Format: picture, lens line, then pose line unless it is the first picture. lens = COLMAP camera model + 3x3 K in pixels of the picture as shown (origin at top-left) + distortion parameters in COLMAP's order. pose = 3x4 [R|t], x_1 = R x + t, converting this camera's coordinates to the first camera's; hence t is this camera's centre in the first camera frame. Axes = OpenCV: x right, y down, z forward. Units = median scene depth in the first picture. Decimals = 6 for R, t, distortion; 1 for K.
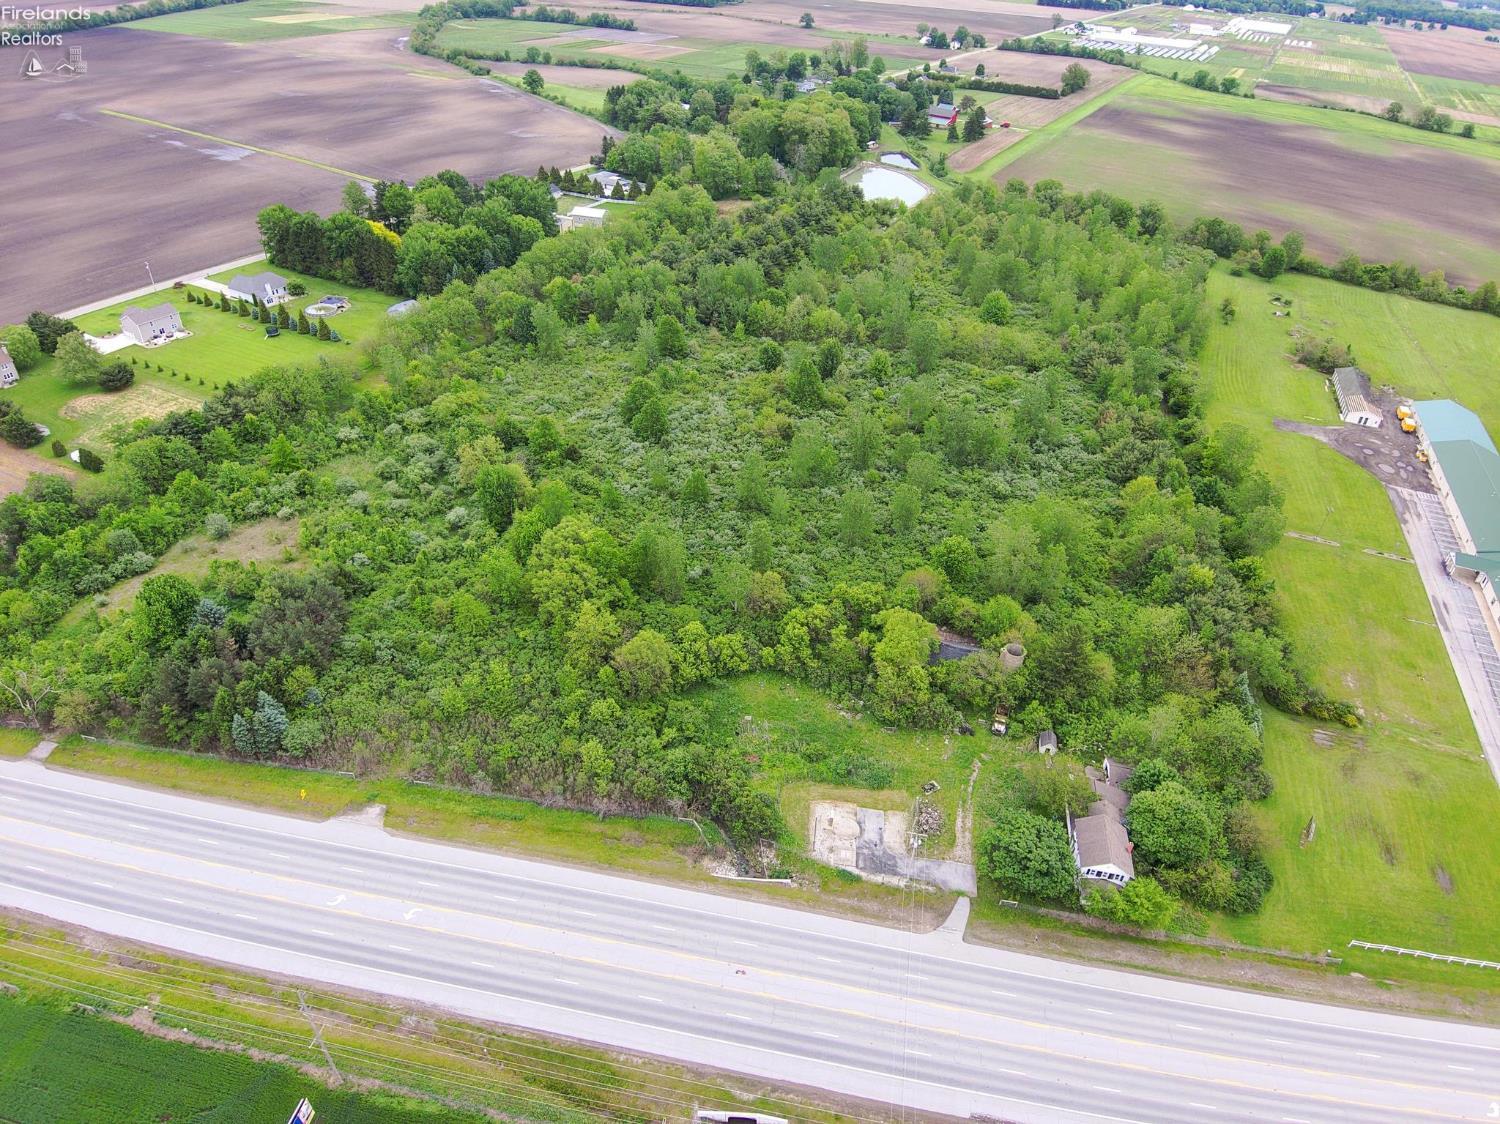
lens RADIAL K [[879.5, 0, 750.0], [0, 879.5, 562.0], [0, 0, 1]] dist [0.106051, -0.146363]
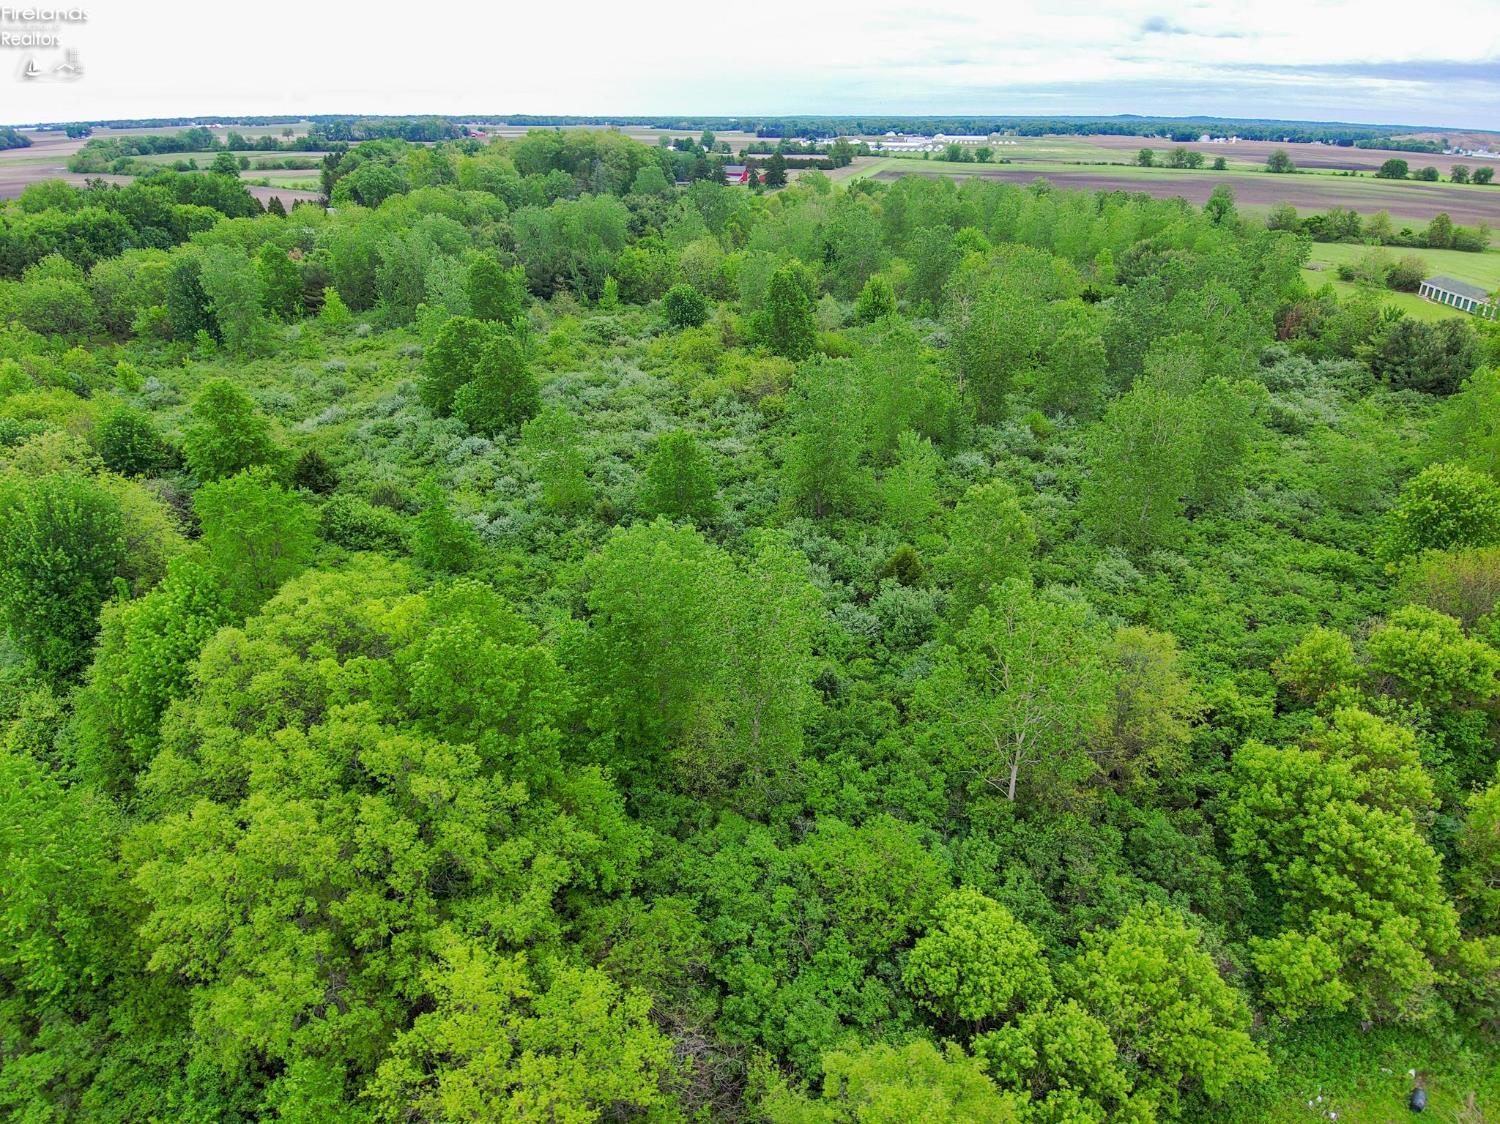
lens RADIAL K [[889.5, 0, 750.0], [0, 889.5, 562.0], [0, 0, 1]] dist [0.059465, -0.085878]
pose [[0.958627, -0.152955, 0.240083, -0.104382], [0.188823, 0.972800, -0.134187, 0.004106], [-0.213028, 0.173969, 0.961433, 0.521894]]
